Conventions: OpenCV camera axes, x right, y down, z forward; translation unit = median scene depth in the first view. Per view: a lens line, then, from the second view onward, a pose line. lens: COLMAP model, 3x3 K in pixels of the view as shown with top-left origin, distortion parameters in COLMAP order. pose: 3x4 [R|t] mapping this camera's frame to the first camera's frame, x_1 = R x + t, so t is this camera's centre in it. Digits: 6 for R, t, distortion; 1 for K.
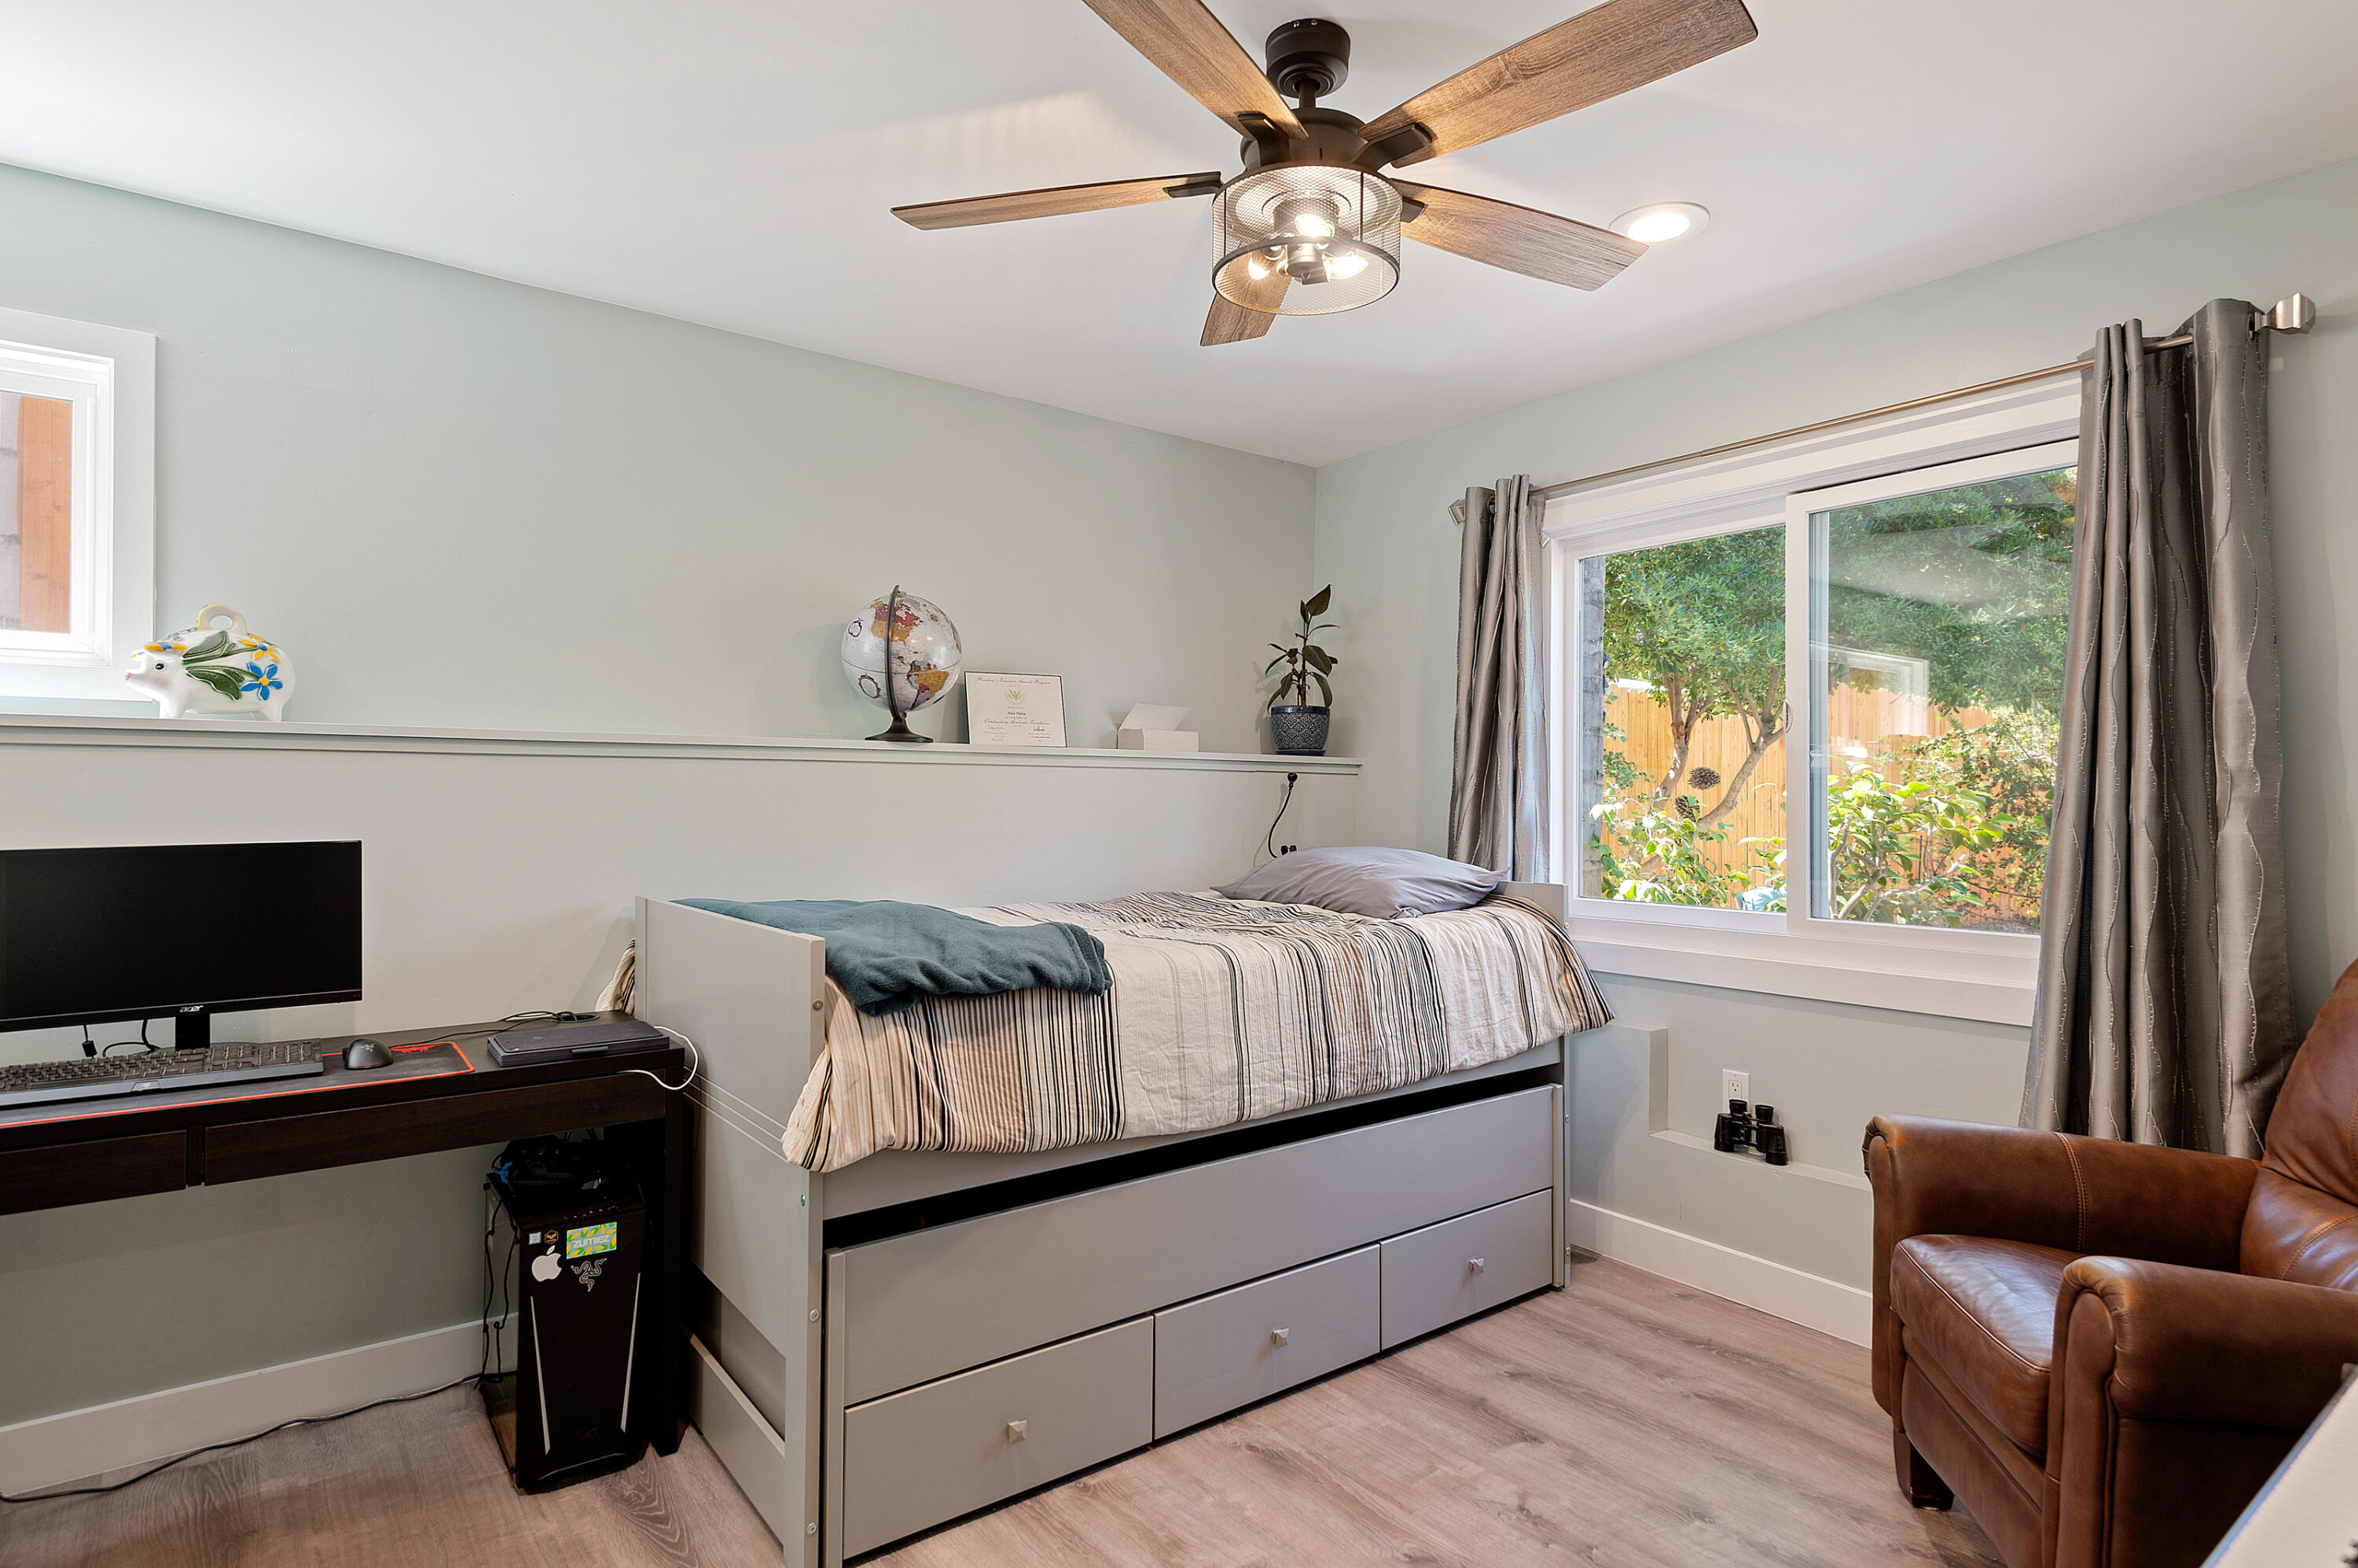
lens RADIAL K [[1249.9, 0, 1181.3], [0, 1249.9, 788.7], [0, 0, 1]] dist [0.011129, -0.011349]
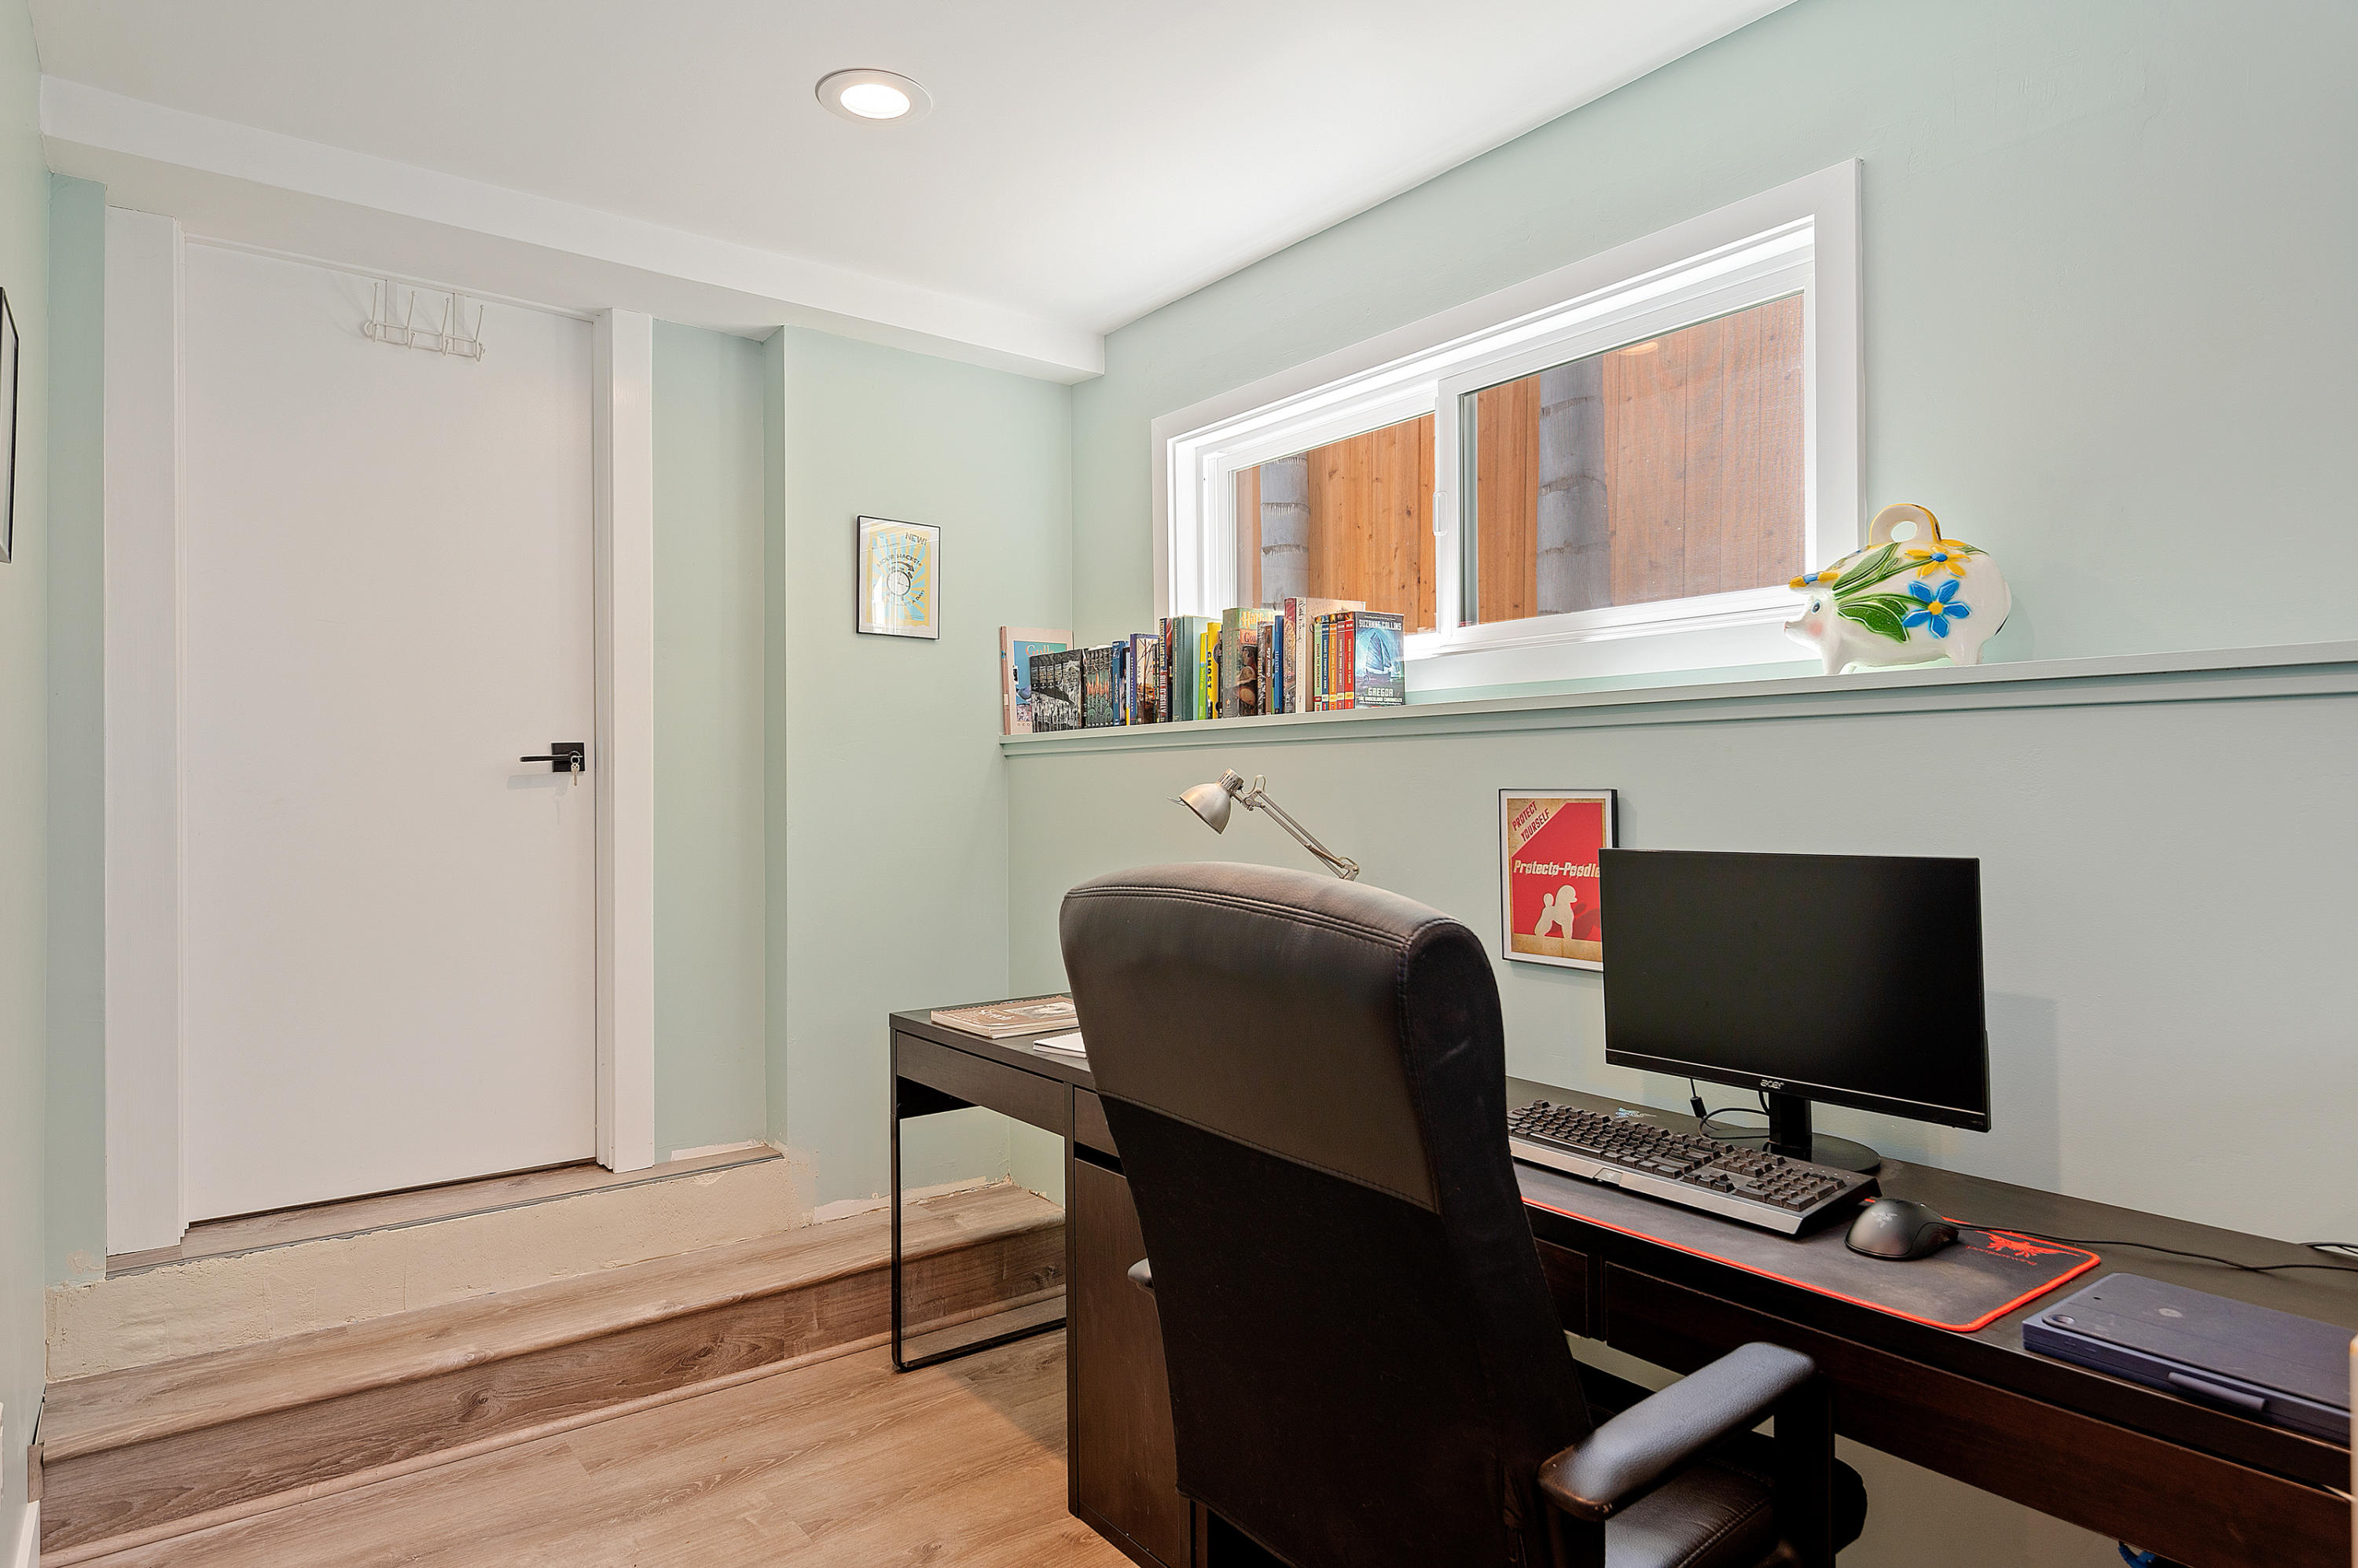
lens RADIAL K [[1394.2, 0, 1181.1], [0, 1394.2, 770.1], [0, 0, 1]] dist [0.029747, -0.007884]
pose [[-0.000436, -0.021224, -0.999775, 0.002055], [0.004394, 0.999765, -0.021226, 0.012946], [0.999990, -0.004403, -0.000343, 0.612920]]
